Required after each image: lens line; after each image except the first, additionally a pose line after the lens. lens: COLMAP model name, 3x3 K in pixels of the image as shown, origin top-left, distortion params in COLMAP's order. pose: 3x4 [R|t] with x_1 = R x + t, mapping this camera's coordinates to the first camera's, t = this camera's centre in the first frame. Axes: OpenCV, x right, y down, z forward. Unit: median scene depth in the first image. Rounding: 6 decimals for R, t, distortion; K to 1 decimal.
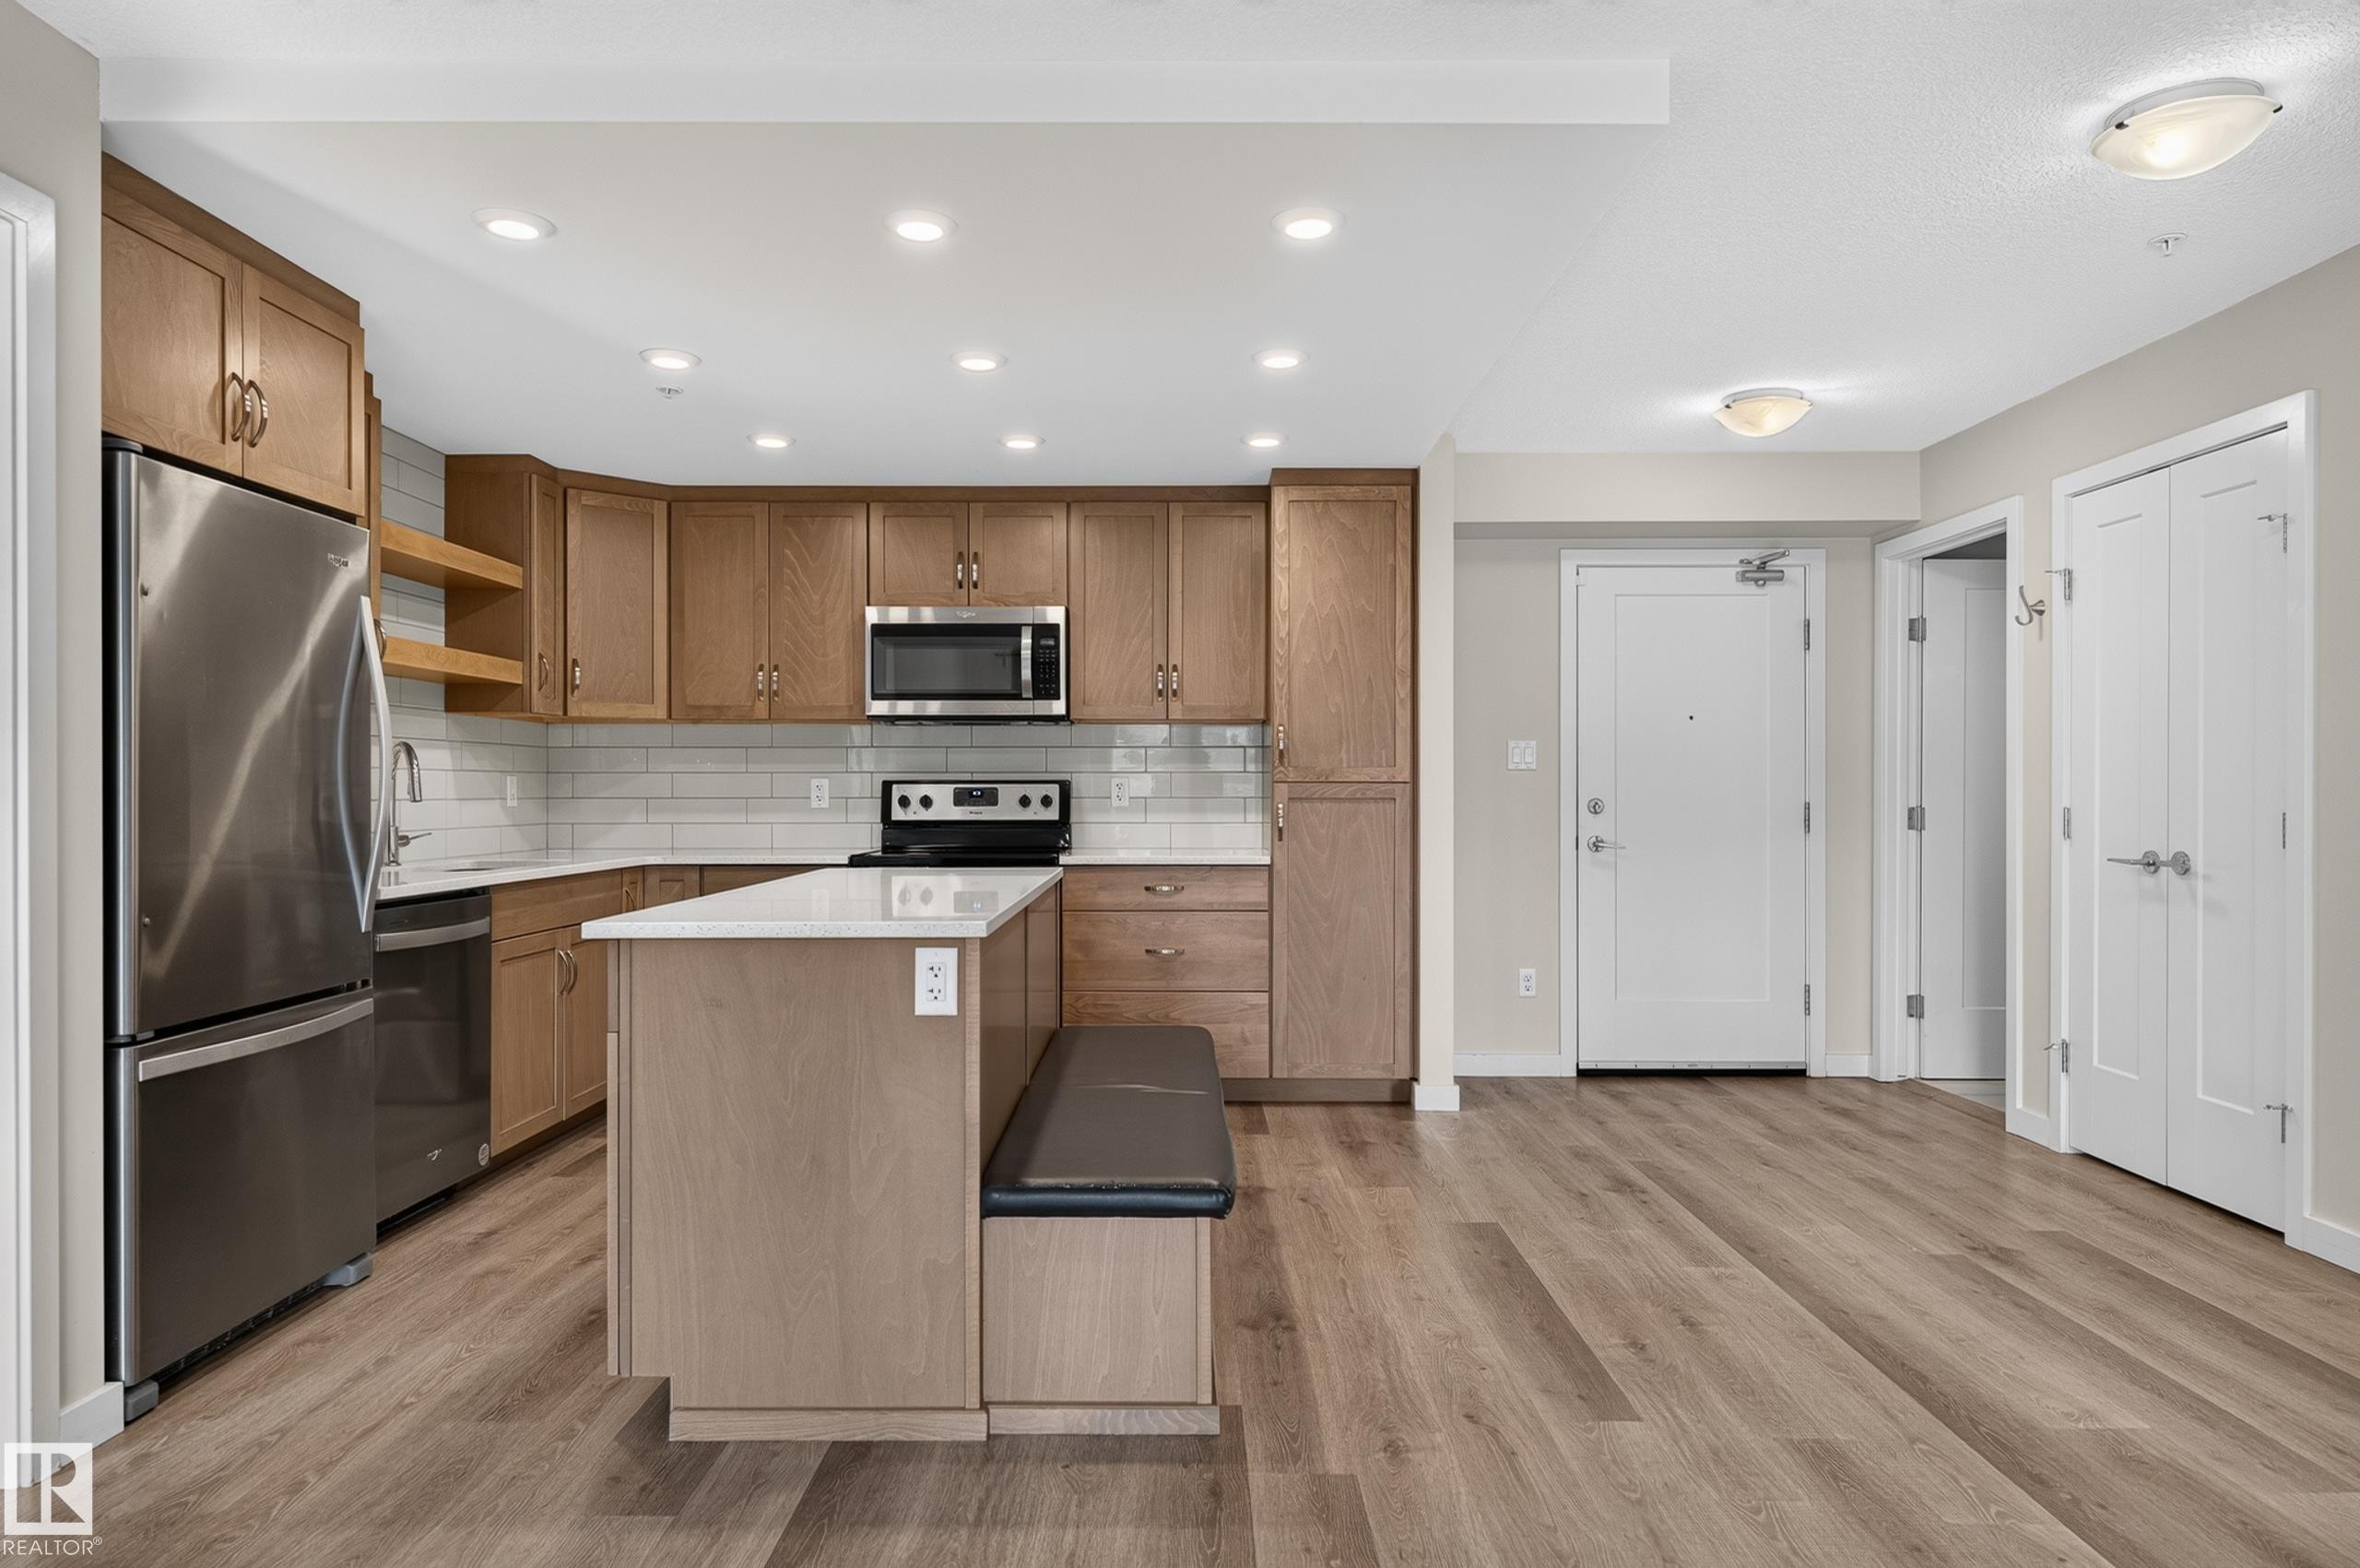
lens RADIAL K [[1549.0, 0, 1180.0], [0, 1549.0, 784.0], [0, 0, 1]] dist [-0.003577, -0.000468]
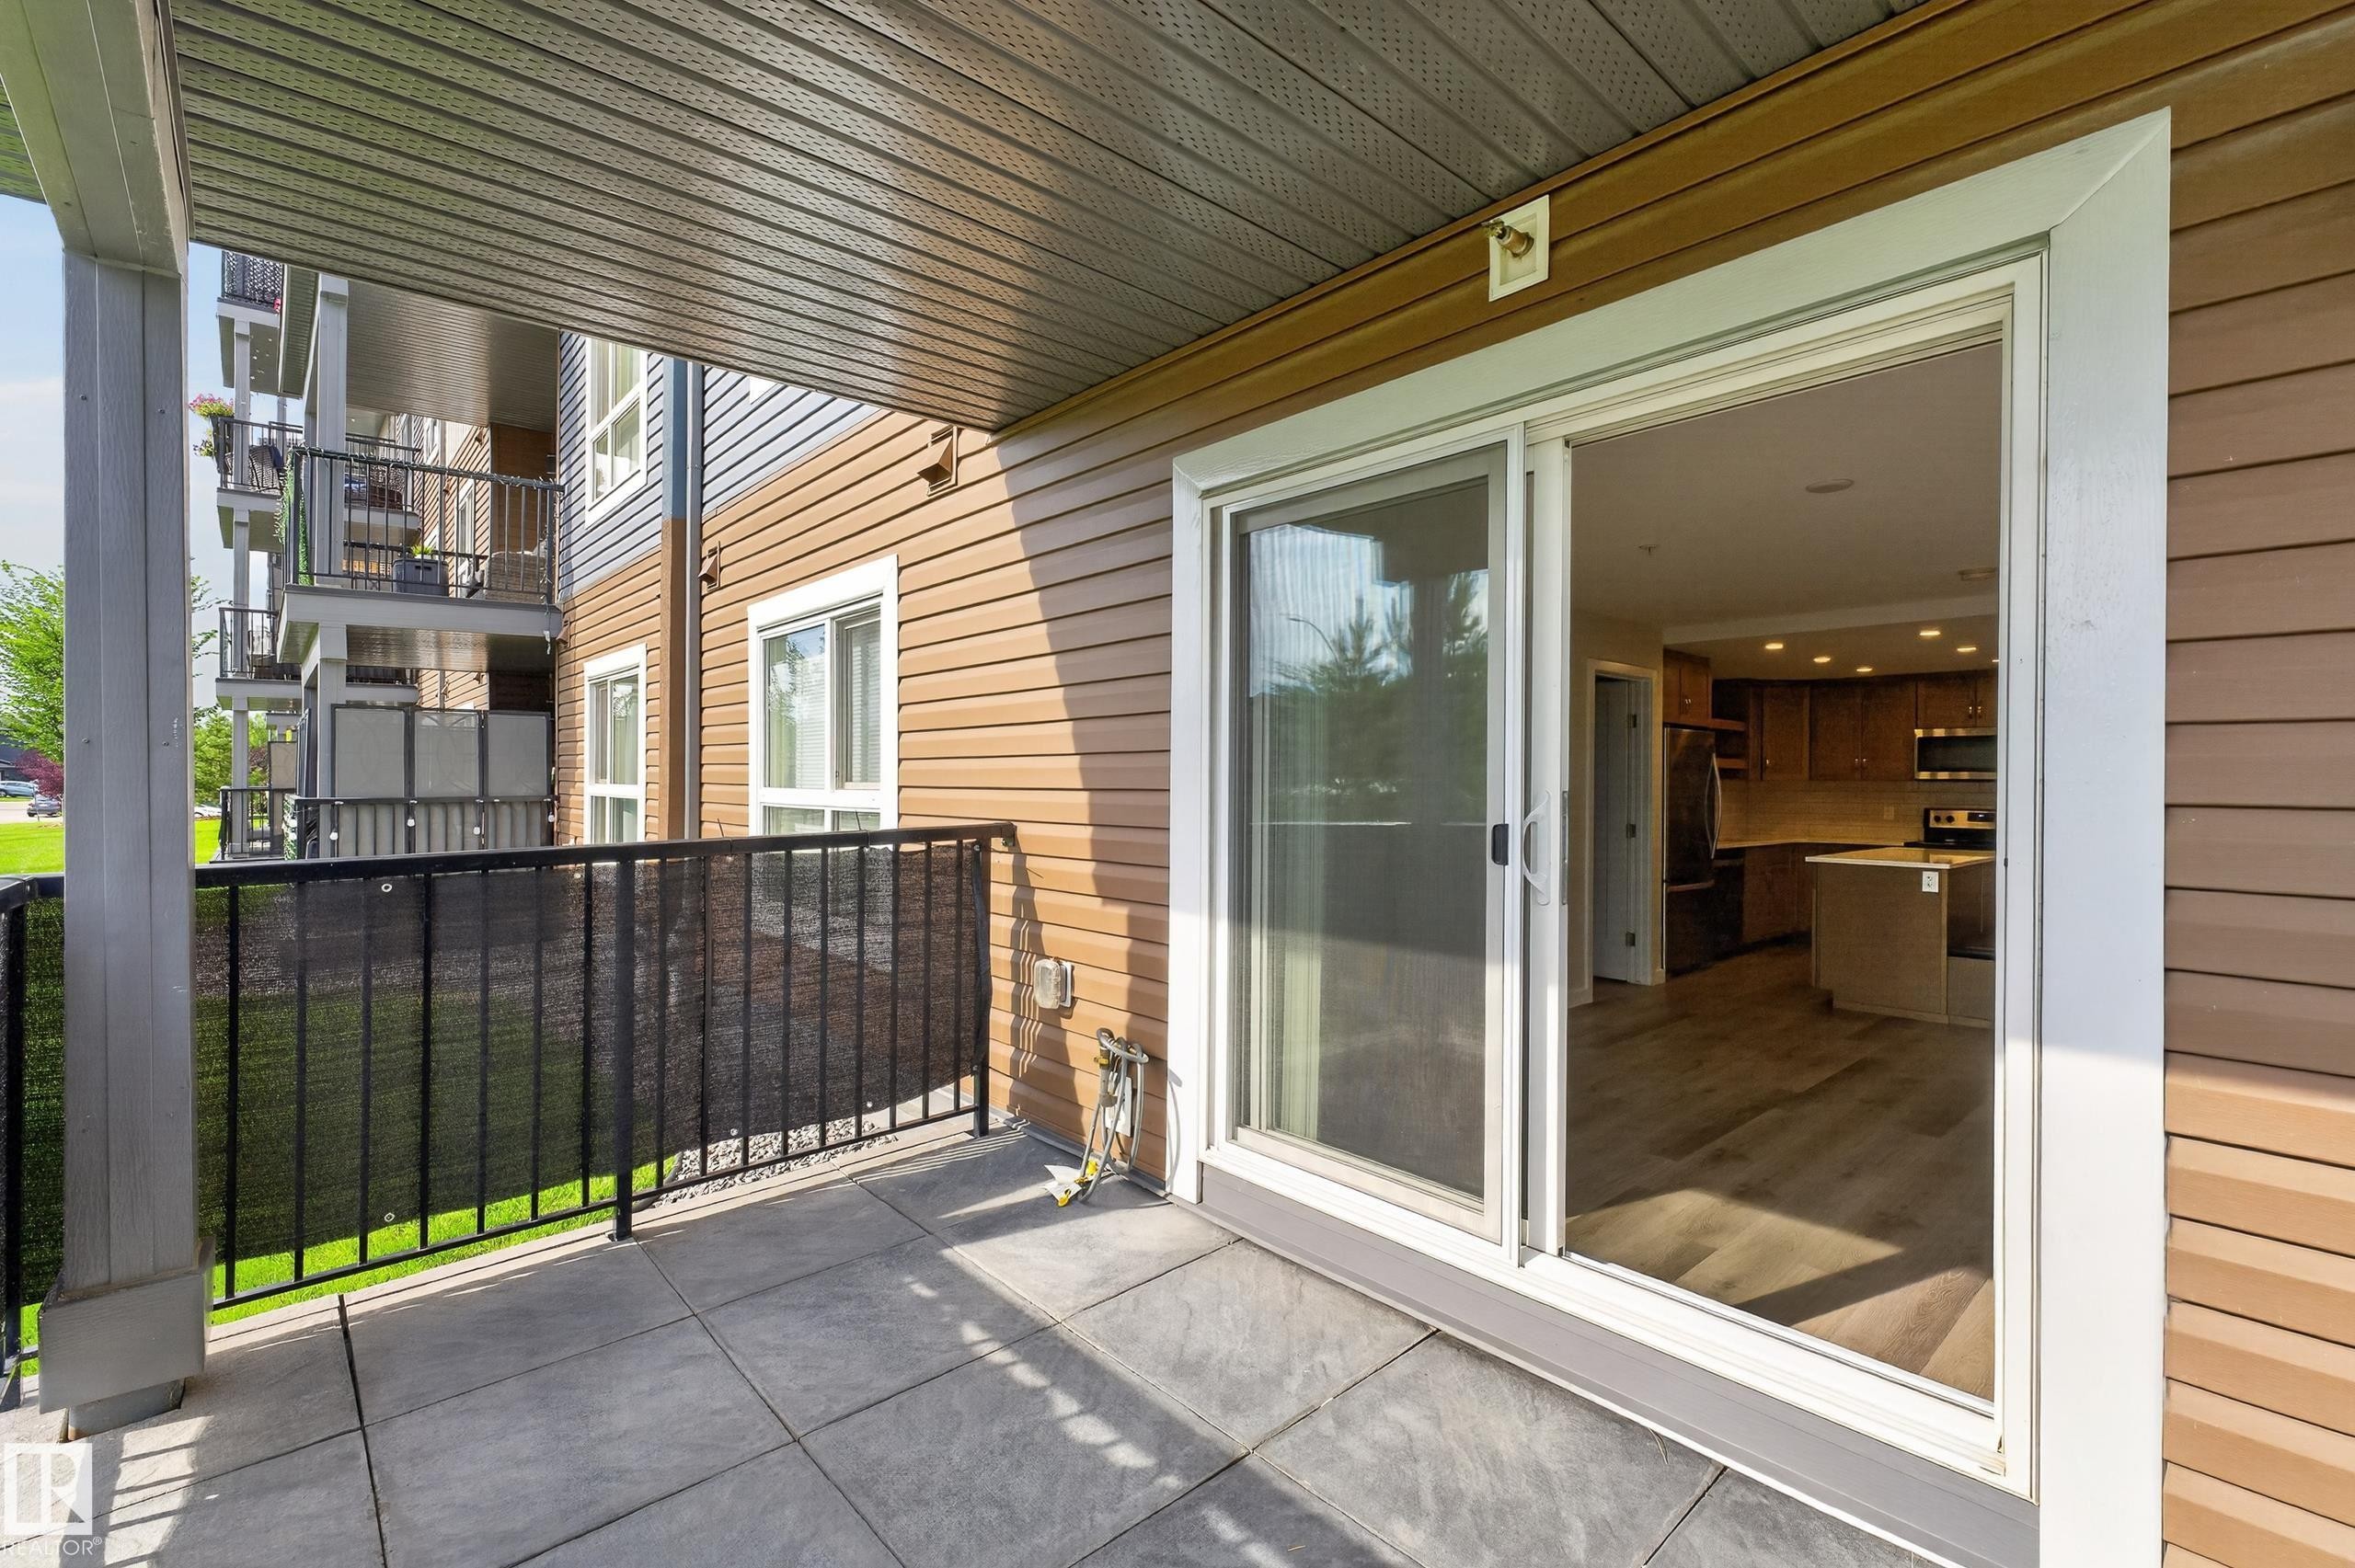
lens RADIAL K [[1020.6, 0, 1130.6], [0, 1020.6, 785.6], [0, 0, 1]] dist [0.004156, 0.000018]
pose [[0.641859, 0.005268, -0.766805, 0.208940], [-0.004625, 0.999985, 0.002999, -0.036661], [0.766809, 0.001622, 0.641874, -0.832313]]
